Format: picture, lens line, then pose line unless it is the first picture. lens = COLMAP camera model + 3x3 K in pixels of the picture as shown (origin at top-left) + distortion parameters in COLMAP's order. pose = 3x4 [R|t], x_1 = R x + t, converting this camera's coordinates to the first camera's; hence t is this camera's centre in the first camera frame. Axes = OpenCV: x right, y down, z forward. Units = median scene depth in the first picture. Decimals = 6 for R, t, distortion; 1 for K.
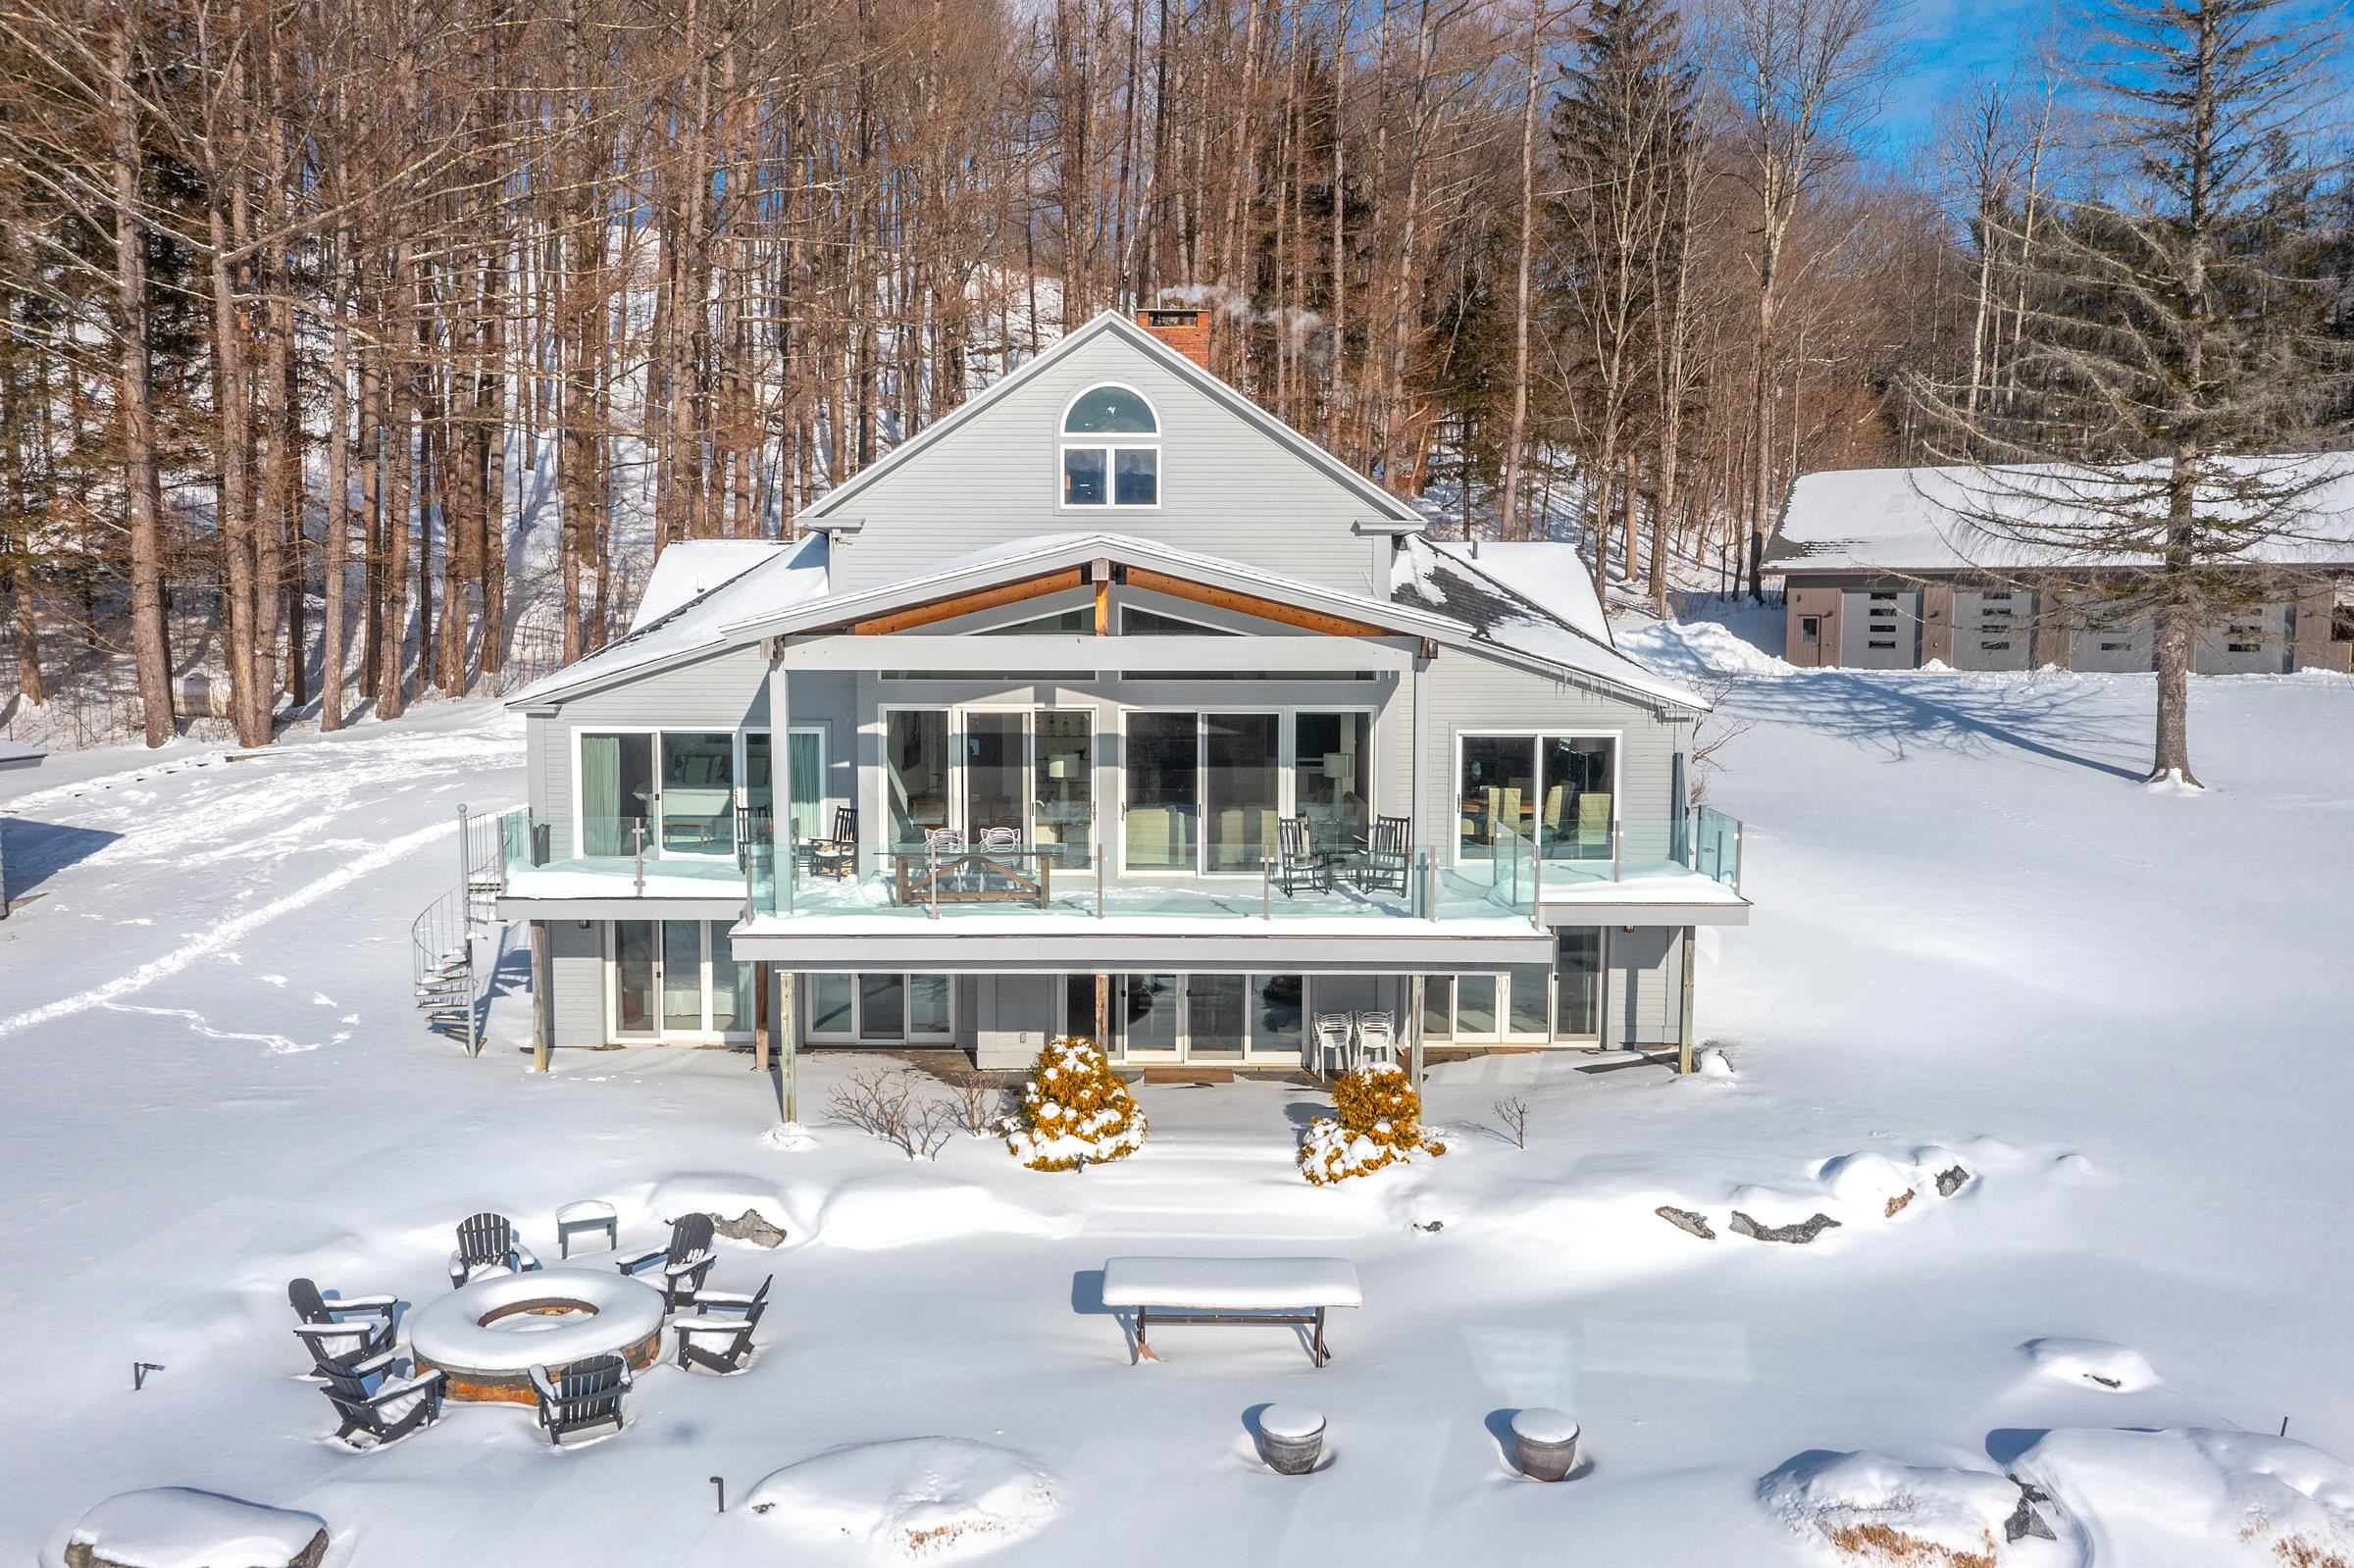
lens RADIAL K [[1705.2, 0, 1177.0], [0, 1705.2, 784.0], [0, 0, 1]] dist [-0.042730, -0.000986]
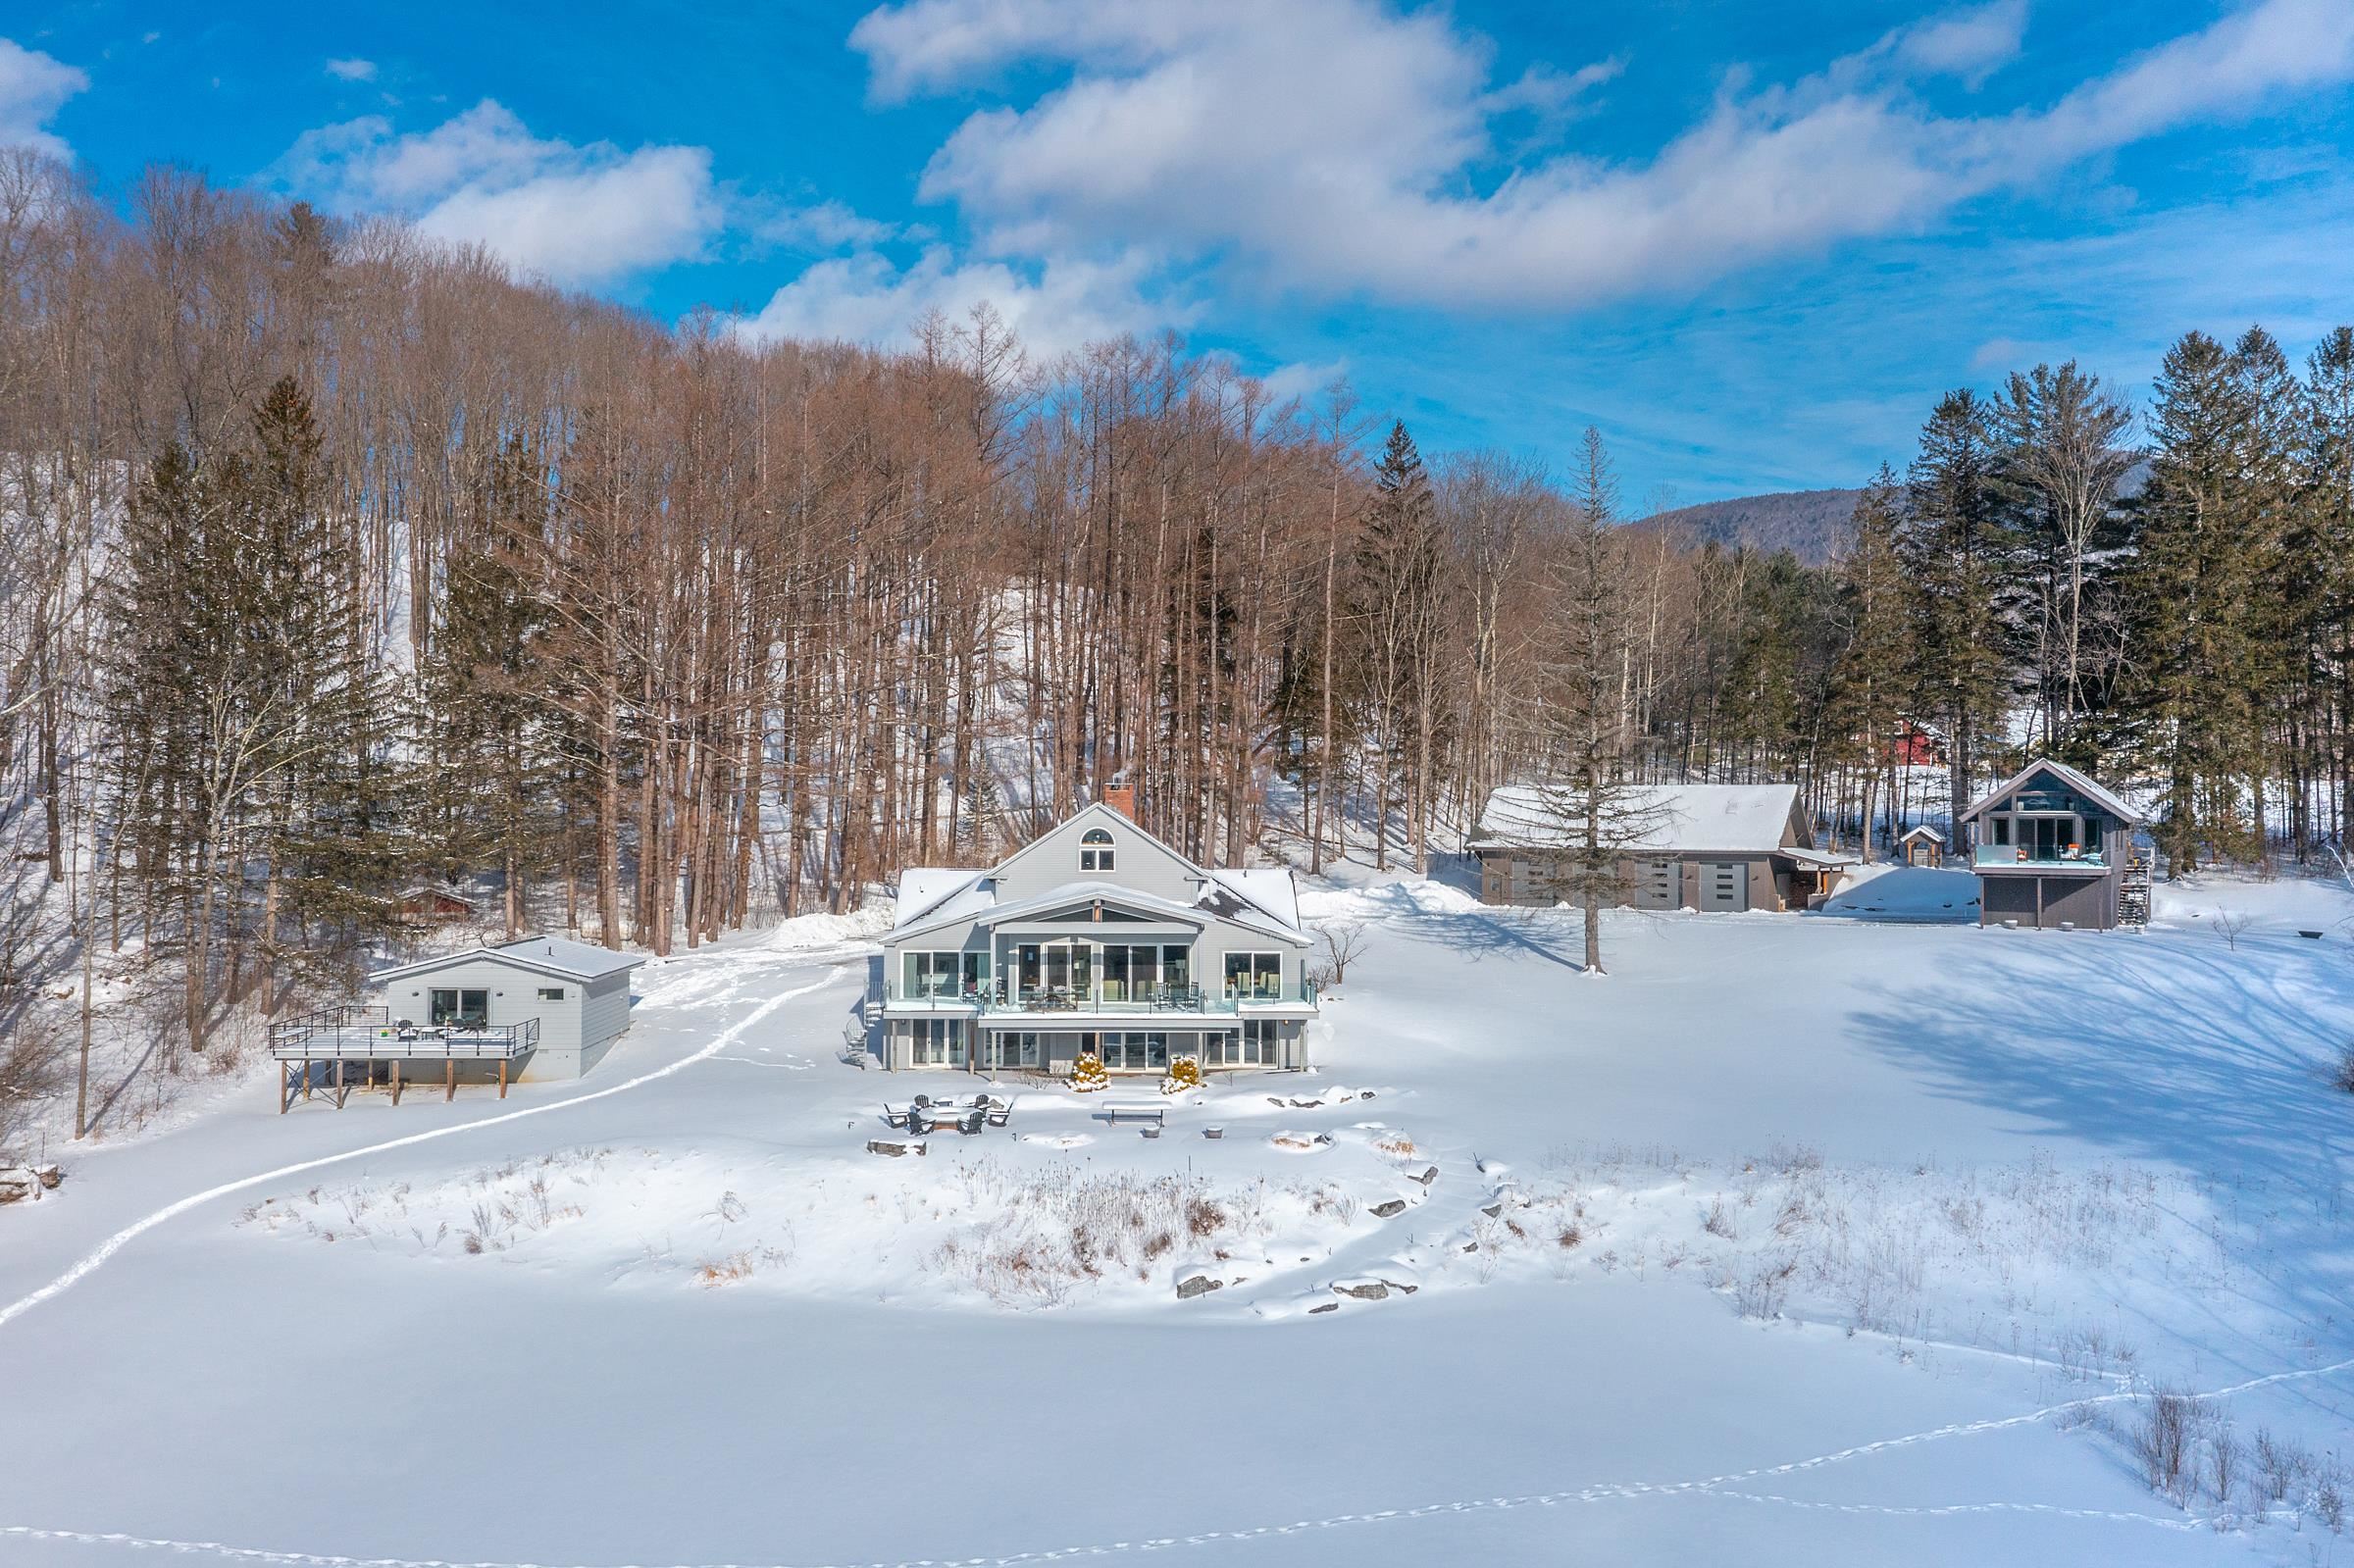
lens RADIAL K [[1705.2, 0, 1177.0], [0, 1705.2, 784.0], [0, 0, 1]] dist [-0.042730, -0.000986]
pose [[0.999195, 0.002545, 0.040037, -0.021259], [0.002192, 0.993032, -0.117824, 0.024237], [-0.040058, 0.117817, 0.992227, -1.794832]]
